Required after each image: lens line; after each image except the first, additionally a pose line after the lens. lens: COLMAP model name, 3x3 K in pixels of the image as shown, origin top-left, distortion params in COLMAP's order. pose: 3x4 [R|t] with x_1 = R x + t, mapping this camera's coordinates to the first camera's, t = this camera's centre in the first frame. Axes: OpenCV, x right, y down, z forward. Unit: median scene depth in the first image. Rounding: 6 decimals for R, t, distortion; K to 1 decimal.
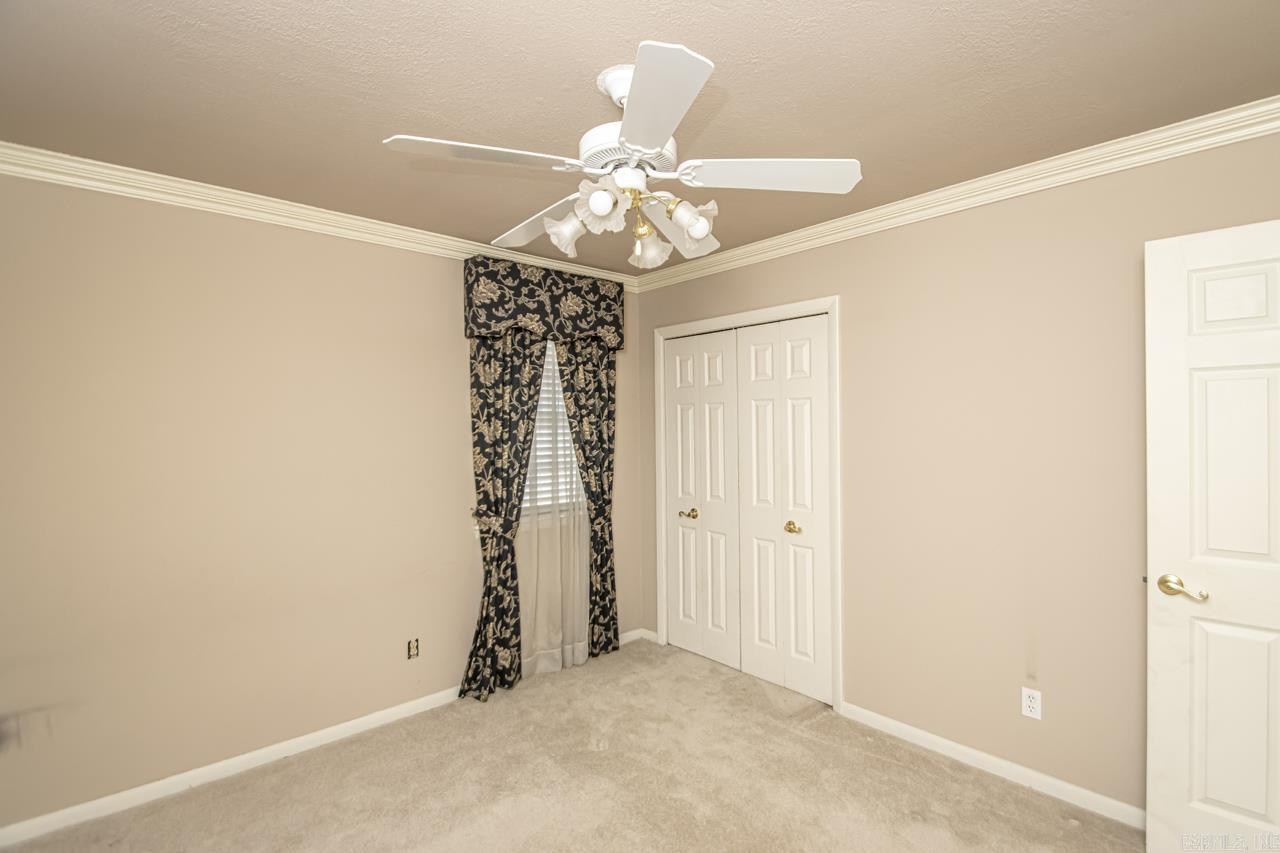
lens RADIAL K [[594.3, 0, 645.4], [0, 594.3, 423.8], [0, 0, 1]] dist [0.024564, -0.019820]
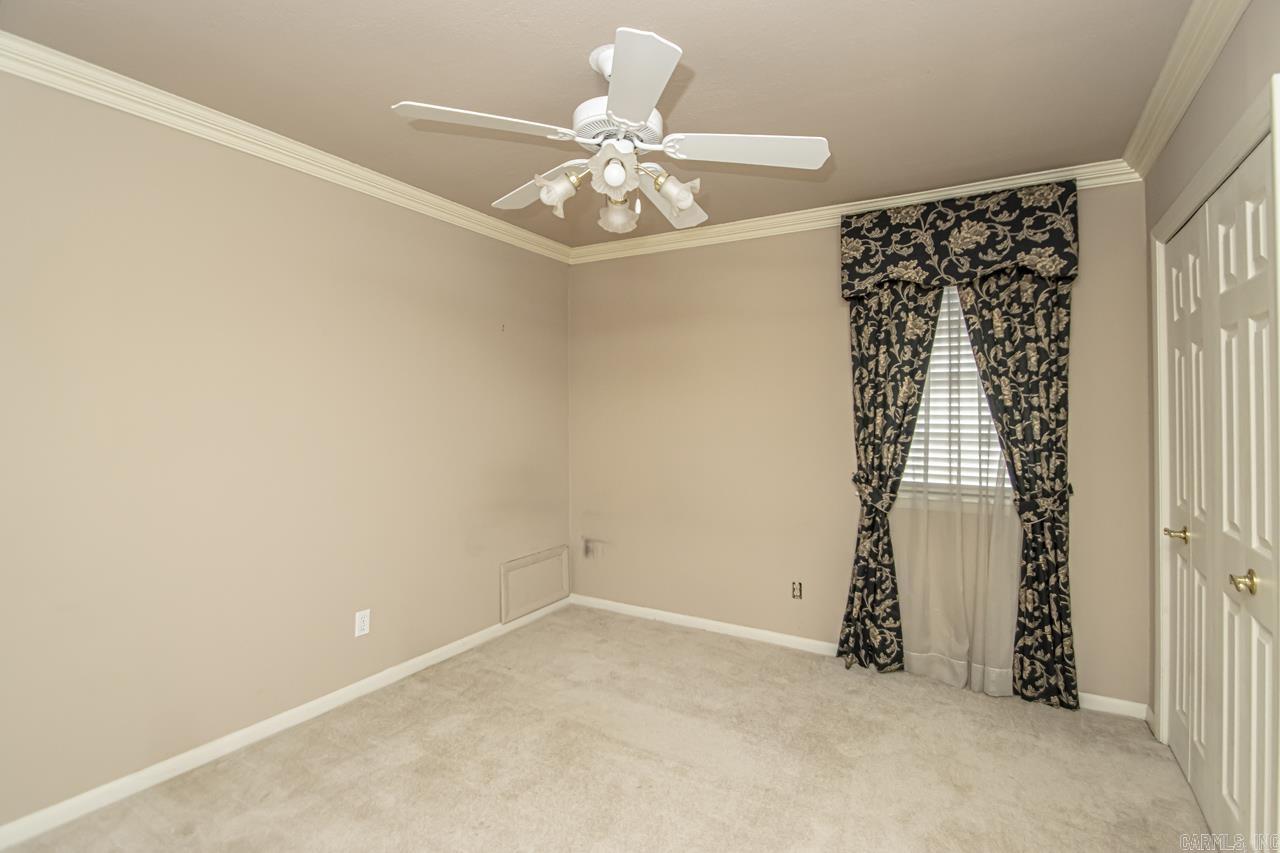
lens RADIAL K [[601.9, 0, 669.4], [0, 601.9, 409.5], [0, 0, 1]] dist [0.024969, -0.020297]
pose [[0.317666, 0.011748, -0.948130, 0.529669], [-0.002557, 0.999930, 0.011534, 0.024524], [0.948199, -0.001240, 0.317674, 0.370597]]
